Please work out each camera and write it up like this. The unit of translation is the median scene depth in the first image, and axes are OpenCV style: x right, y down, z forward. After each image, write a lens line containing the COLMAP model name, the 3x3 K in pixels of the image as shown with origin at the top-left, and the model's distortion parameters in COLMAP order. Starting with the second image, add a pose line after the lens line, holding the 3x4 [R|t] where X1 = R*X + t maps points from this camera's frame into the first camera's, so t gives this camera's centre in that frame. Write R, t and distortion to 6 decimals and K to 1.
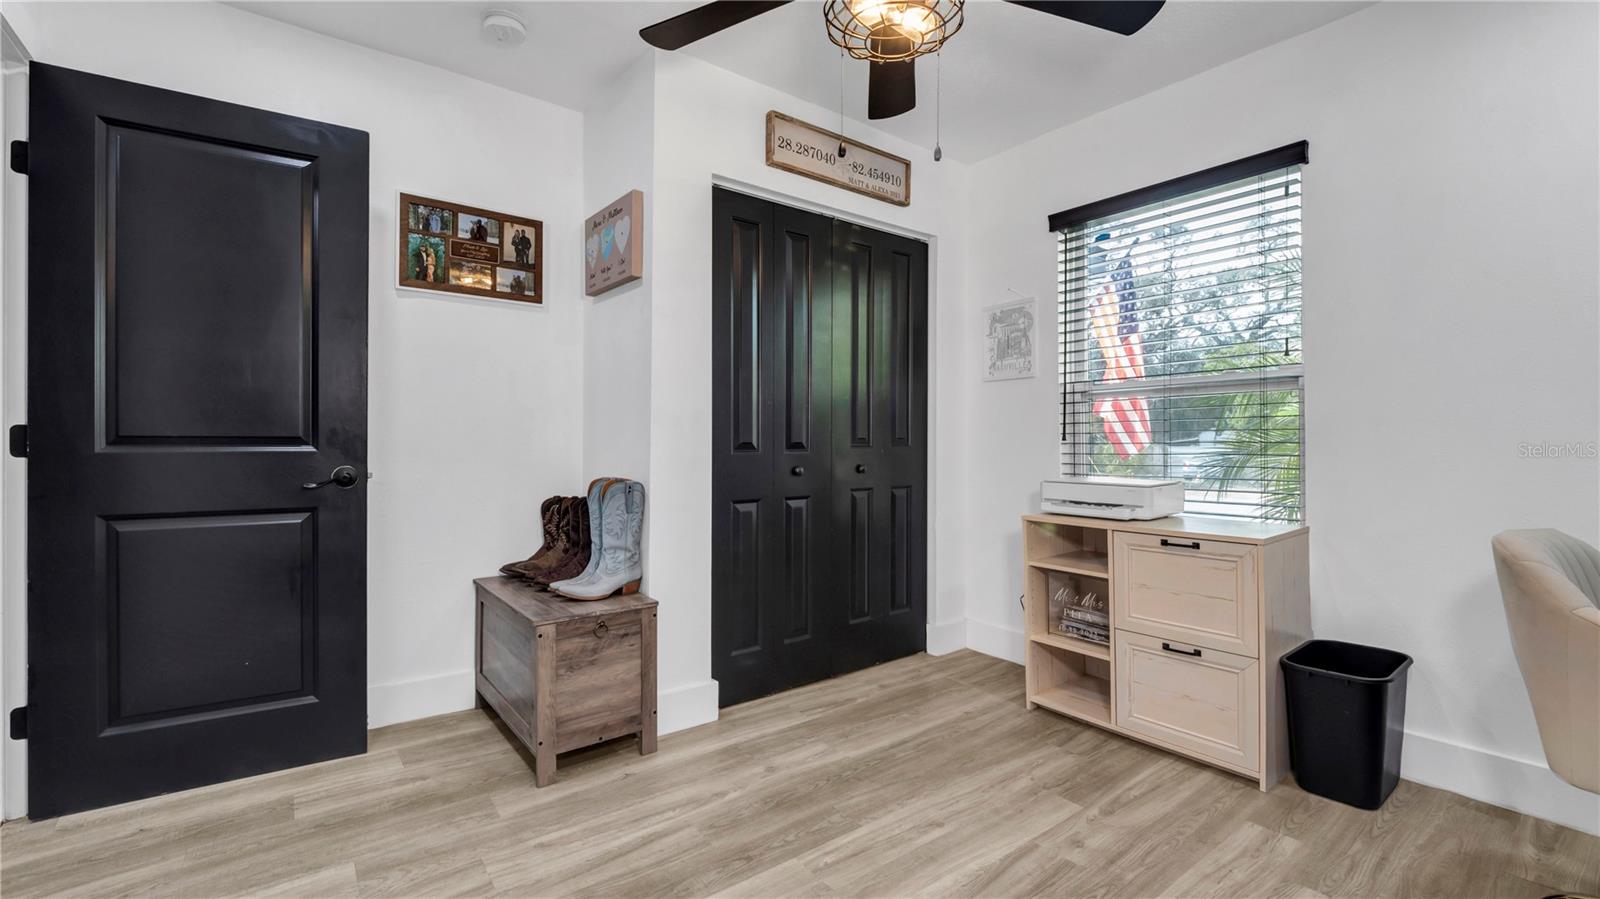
lens RADIAL K [[664.0, 0, 799.6], [0, 664.0, 444.5], [0, 0, 1]] dist [-0.004041, -0.000183]
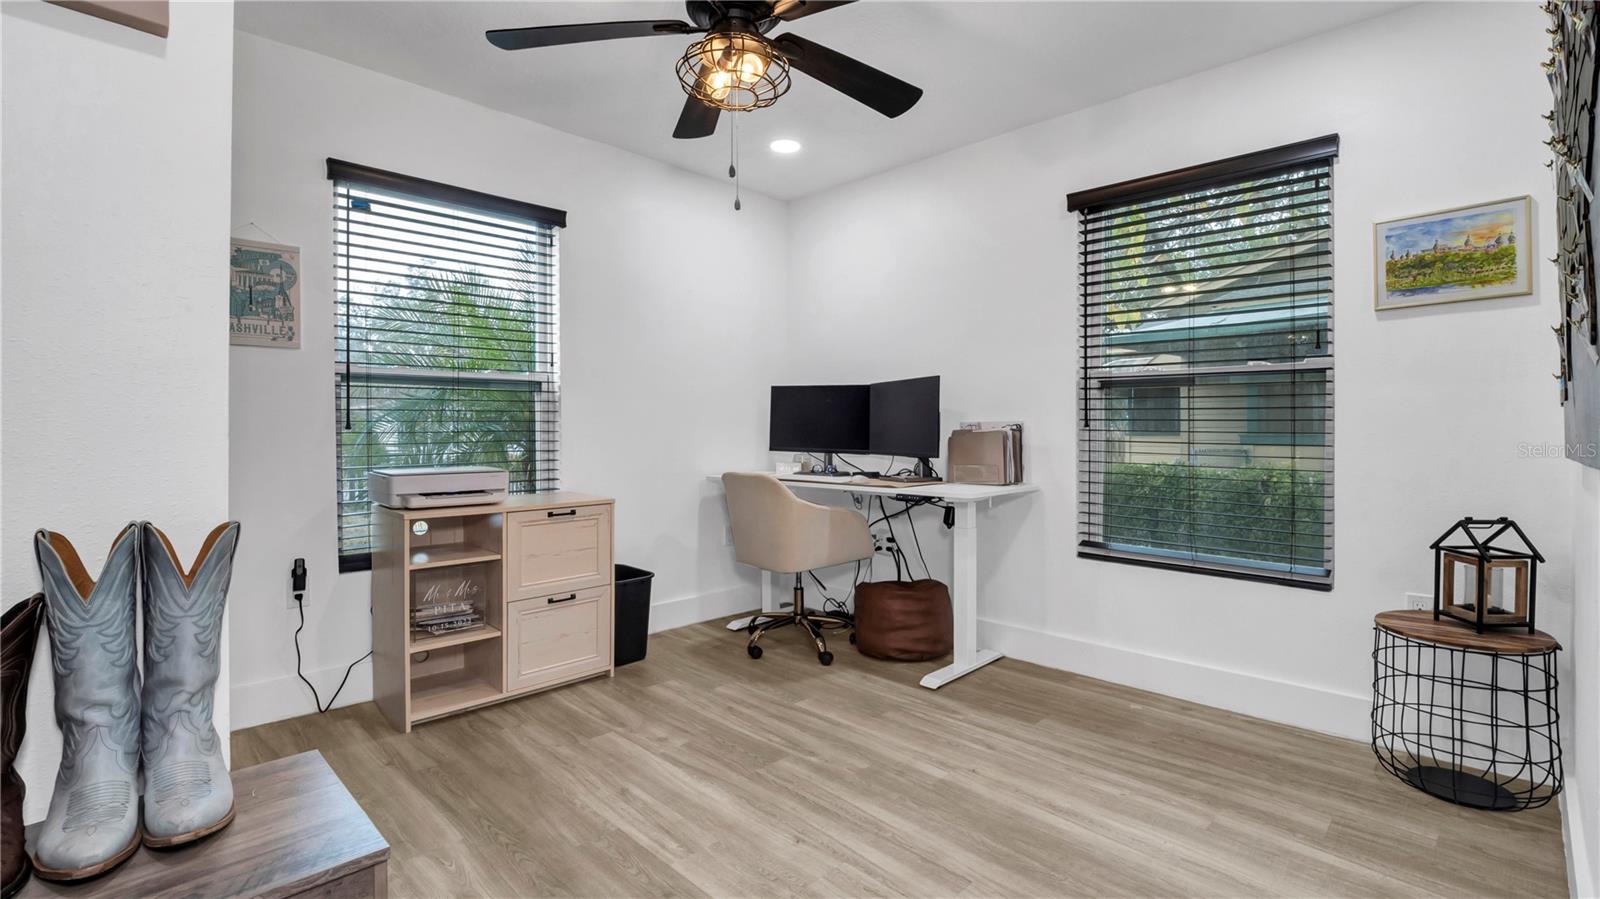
lens RADIAL K [[728.7, 0, 799.7], [0, 728.7, 435.9], [0, 0, 1]] dist [0.000399, -0.000077]
pose [[-0.126771, -0.004576, 0.991921, -0.845572], [0.004311, 0.999977, 0.005164, 0.000937], [-0.991923, 0.004931, -0.126749, 0.746769]]
